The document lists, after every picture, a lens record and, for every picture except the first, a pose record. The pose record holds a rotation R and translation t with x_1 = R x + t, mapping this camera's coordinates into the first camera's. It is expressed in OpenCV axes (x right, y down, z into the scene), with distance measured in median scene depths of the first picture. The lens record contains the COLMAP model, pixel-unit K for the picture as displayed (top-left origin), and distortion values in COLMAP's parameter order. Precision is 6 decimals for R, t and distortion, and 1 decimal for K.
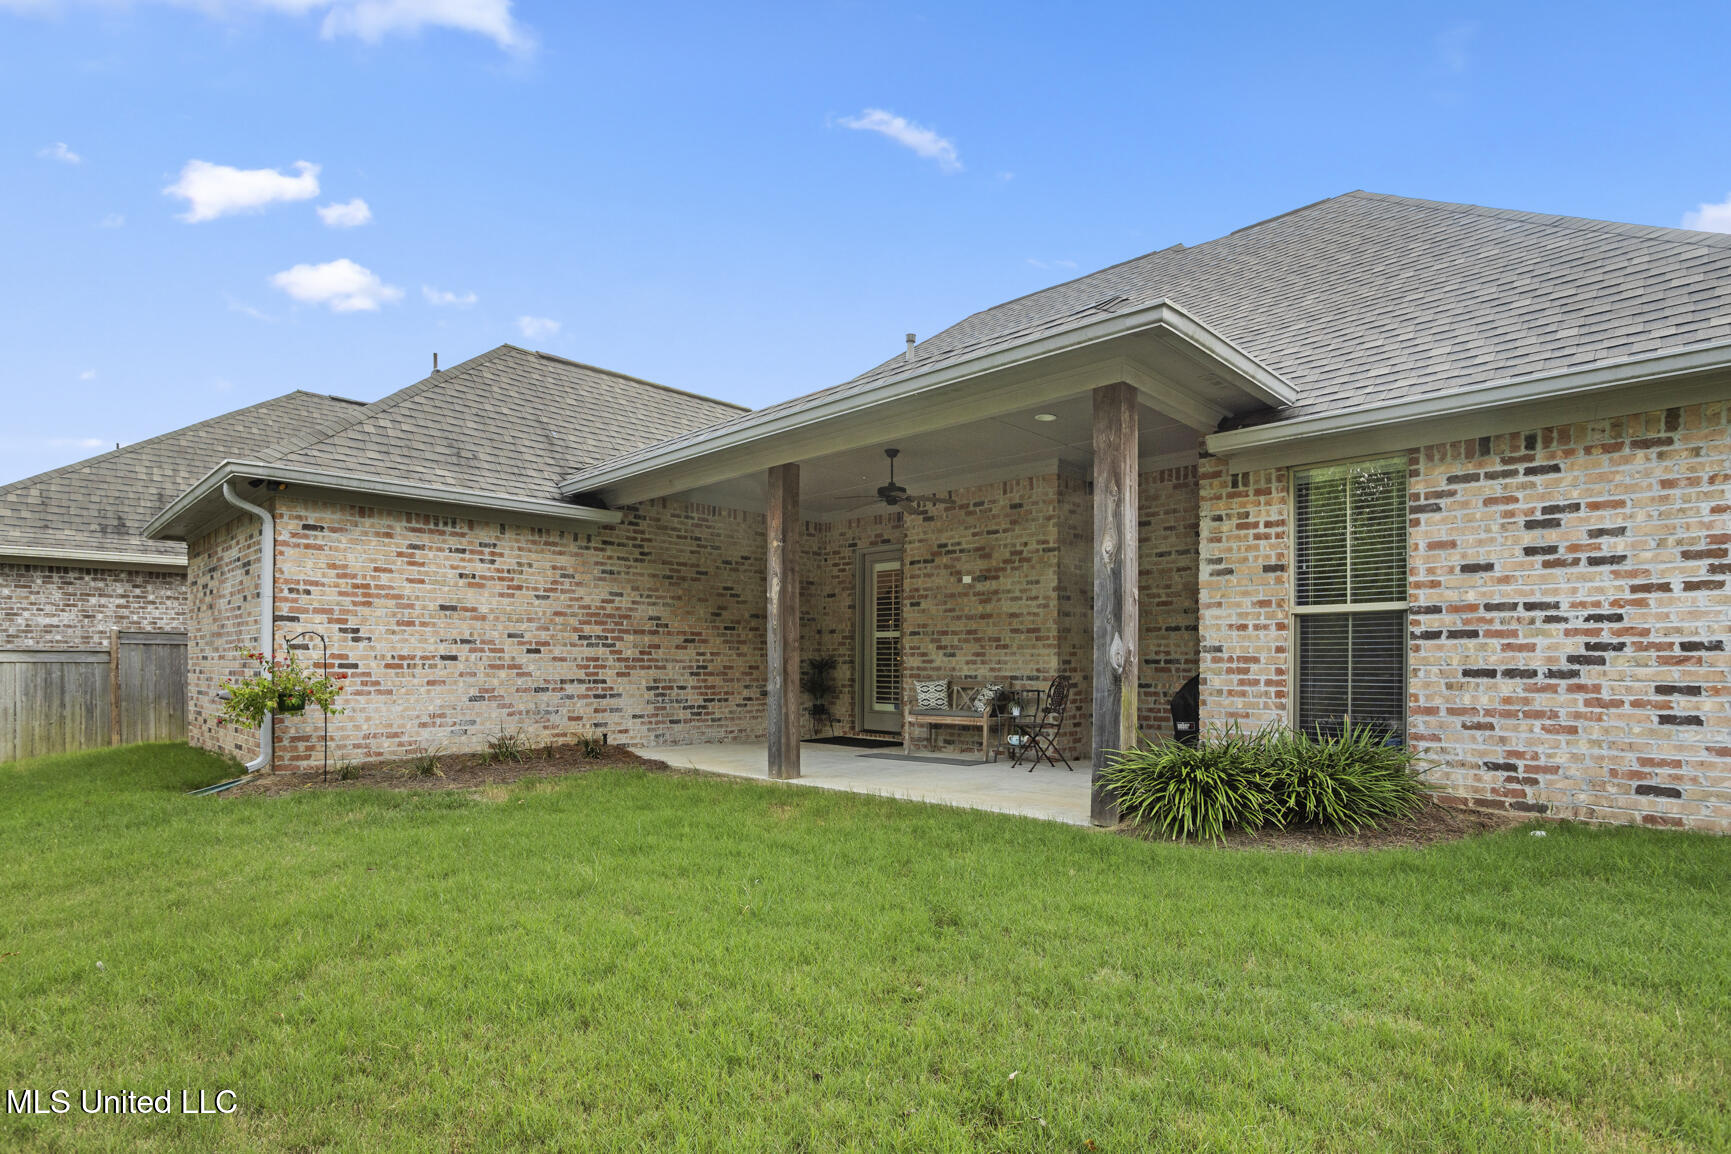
lens RADIAL K [[878.5, 0, 876.7], [0, 878.5, 673.6], [0, 0, 1]] dist [-0.003121, 0.003164]
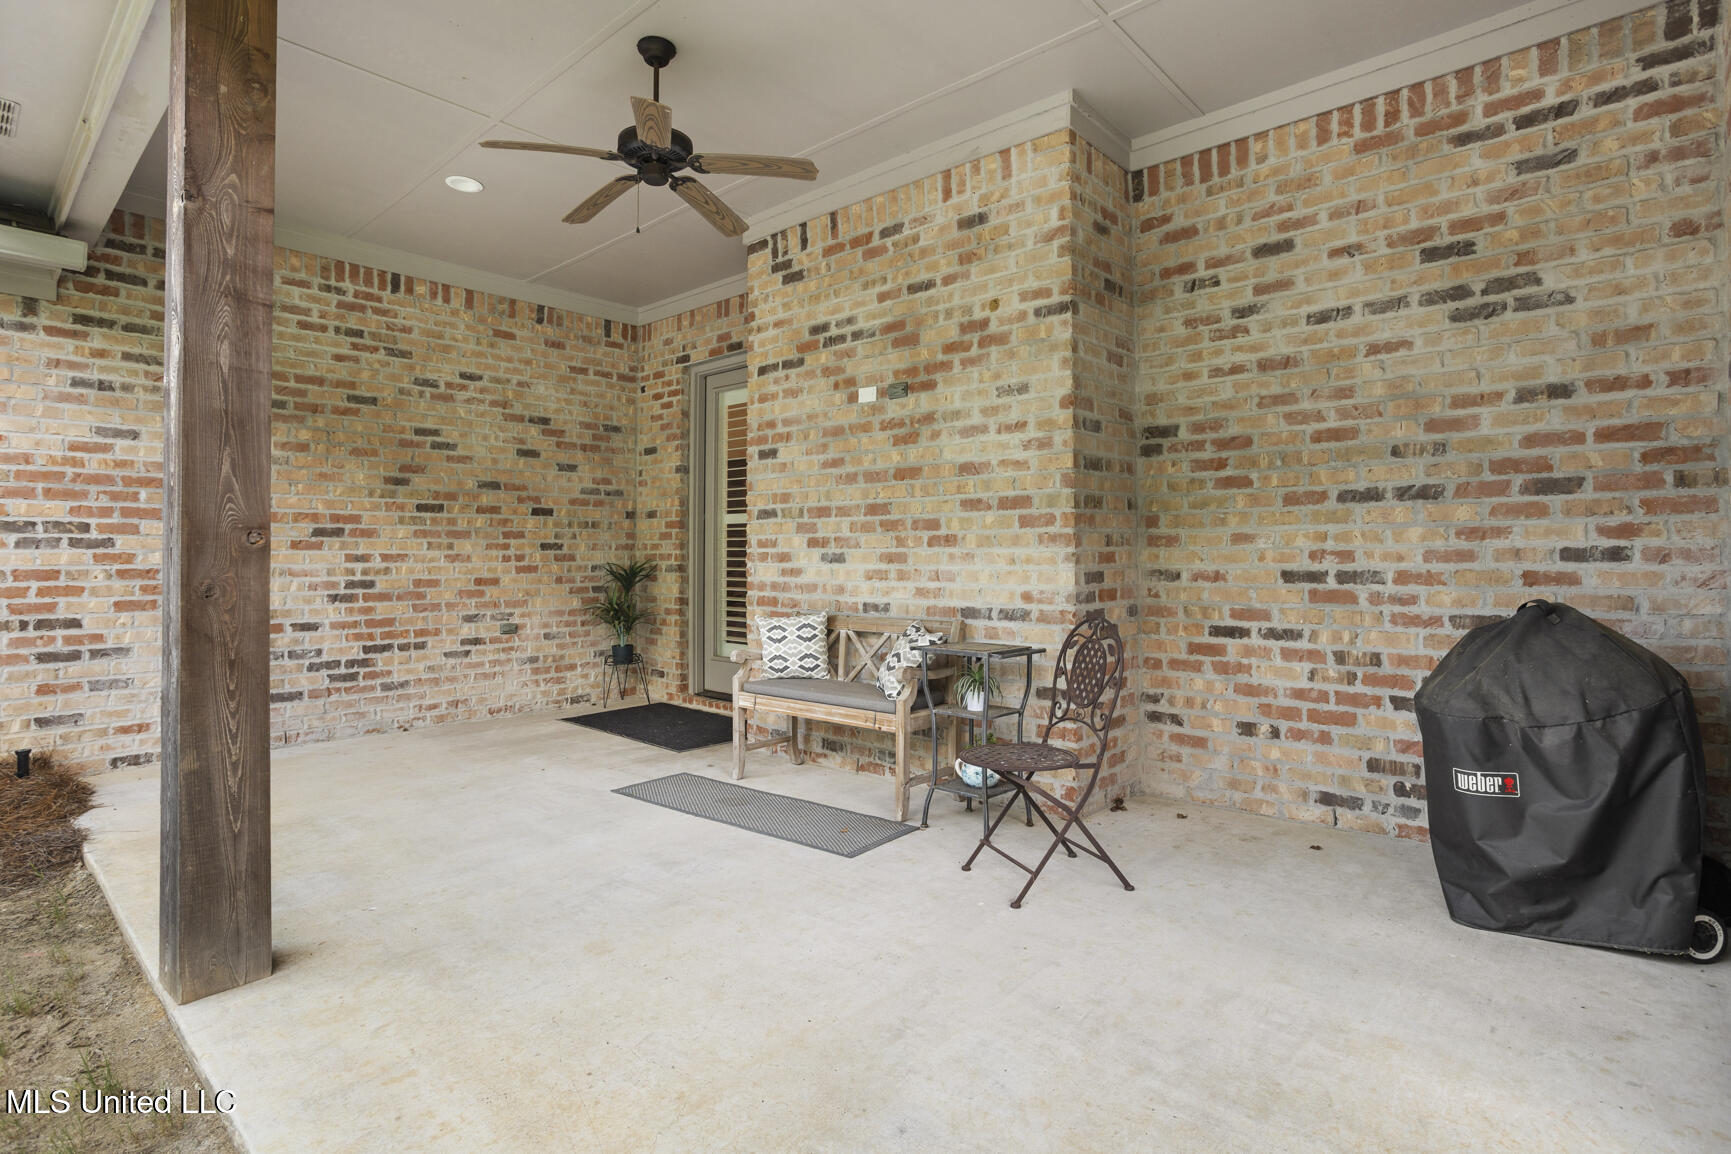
lens RADIAL K [[878.5, 0, 864.3], [0, 878.5, 567.5], [0, 0, 1]] dist [-0.003121, 0.003164]
pose [[0.999565, -0.007363, 0.028566, 0.086373], [0.007236, 0.999963, 0.004543, -0.018936], [-0.028599, -0.004335, 0.999582, 0.534022]]
